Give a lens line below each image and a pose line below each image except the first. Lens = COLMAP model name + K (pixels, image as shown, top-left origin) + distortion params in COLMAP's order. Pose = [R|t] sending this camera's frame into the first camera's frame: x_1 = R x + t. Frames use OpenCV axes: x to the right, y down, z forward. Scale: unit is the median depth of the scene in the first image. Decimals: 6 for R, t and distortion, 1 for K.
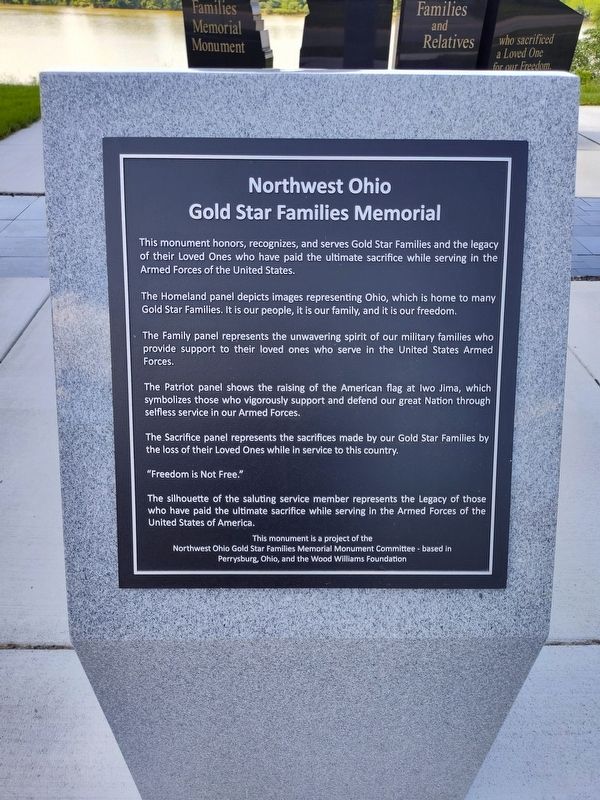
lens RADIAL K [[570.3, 0, 301.2], [0, 570.3, 399.6], [0, 0, 1]] dist [0.006630, -0.006698]
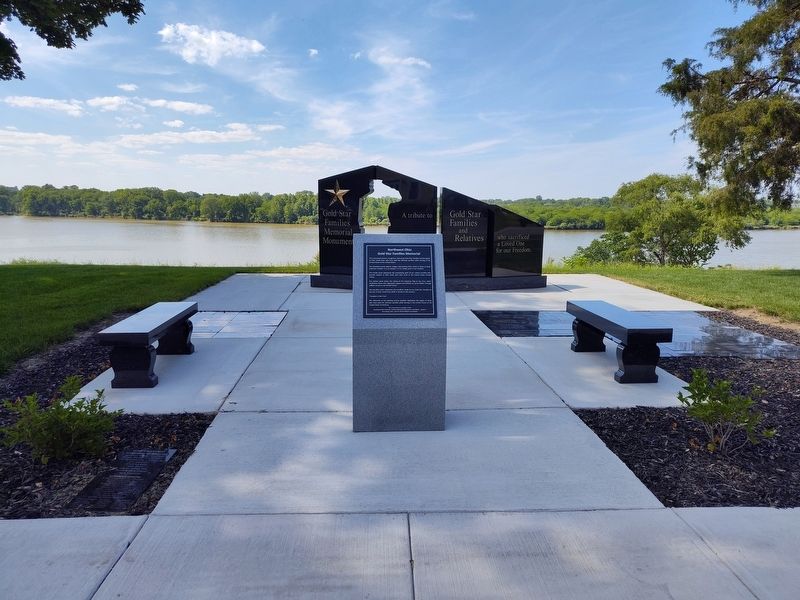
lens RADIAL K [[570.3, 0, 399.2], [0, 570.3, 299.9], [0, 0, 1]] dist [0.006630, -0.006698]
pose [[0.999378, -0.008102, 0.034335, -0.166237], [0.022613, 0.894156, -0.447184, 2.528472], [-0.027078, 0.447682, 0.893783, -3.751768]]
